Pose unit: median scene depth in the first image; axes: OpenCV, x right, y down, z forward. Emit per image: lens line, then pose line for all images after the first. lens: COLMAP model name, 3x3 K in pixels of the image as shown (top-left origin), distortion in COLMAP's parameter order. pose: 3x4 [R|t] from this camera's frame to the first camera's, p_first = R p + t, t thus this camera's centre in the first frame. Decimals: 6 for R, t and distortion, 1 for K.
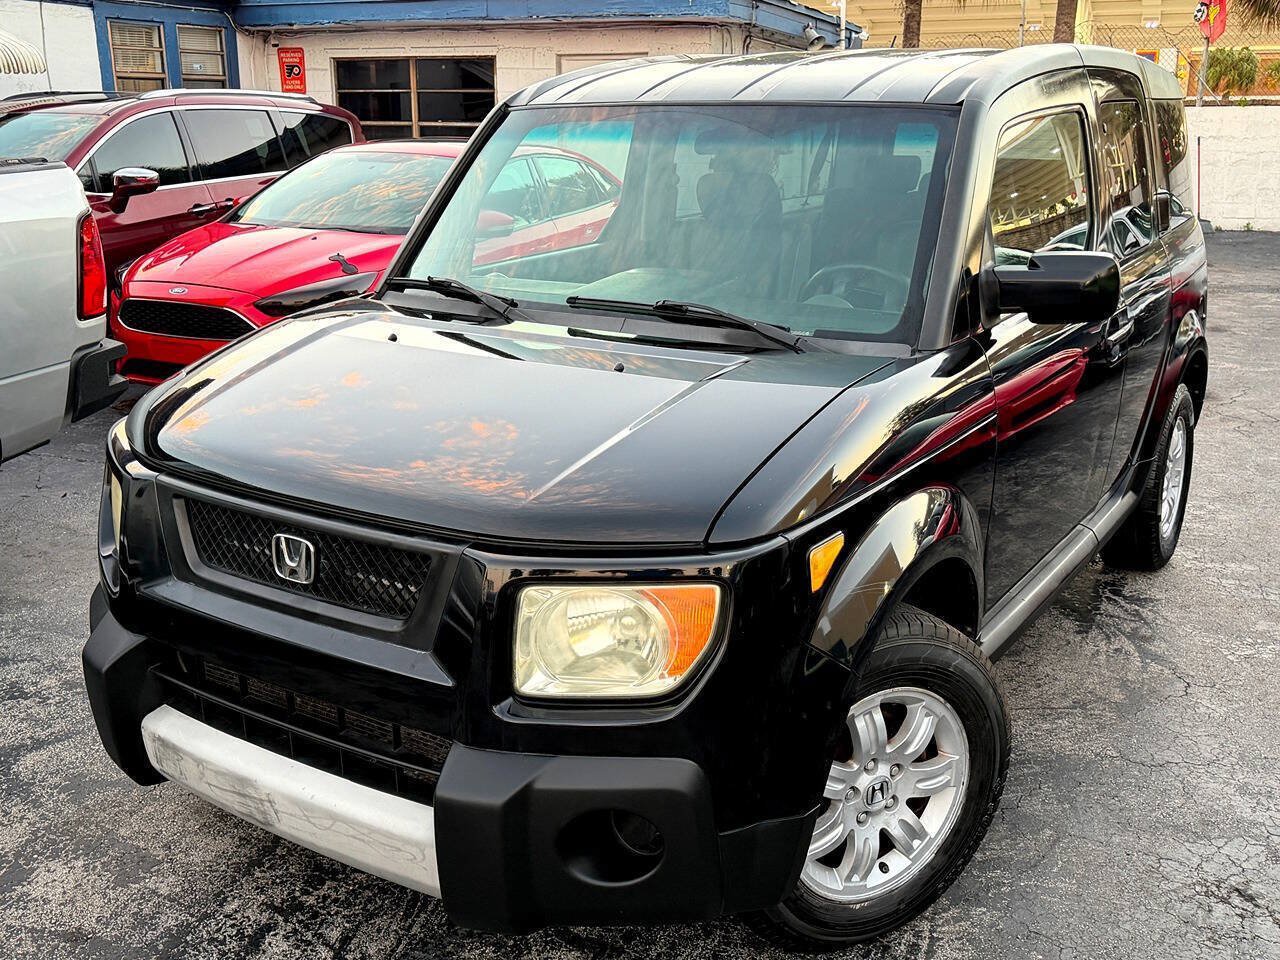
lens RADIAL K [[1278.7, 0, 642.5], [0, 1278.7, 486.2], [0, 0, 1]] dist [0.187692, -0.443949]
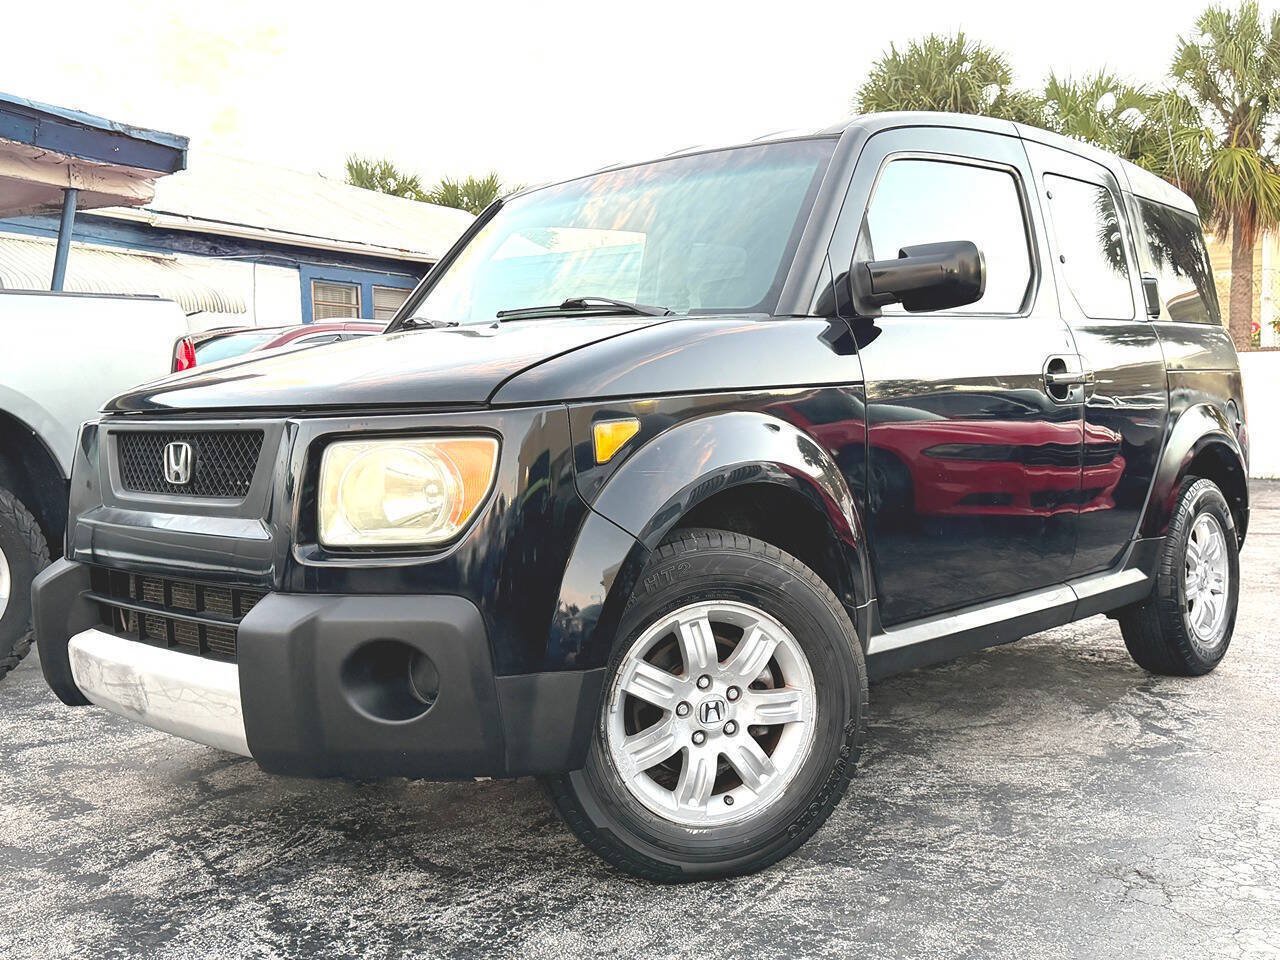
lens RADIAL K [[1292.4, 0, 640.0], [0, 1292.4, 480.0], [0, 0, 1]] dist [0.095938, -0.223734]
pose [[0.983827, -0.011304, -0.178763, 0.301805], [-0.031744, 0.971207, -0.236114, 0.294343], [0.176285, 0.237970, 0.955141, -0.022793]]
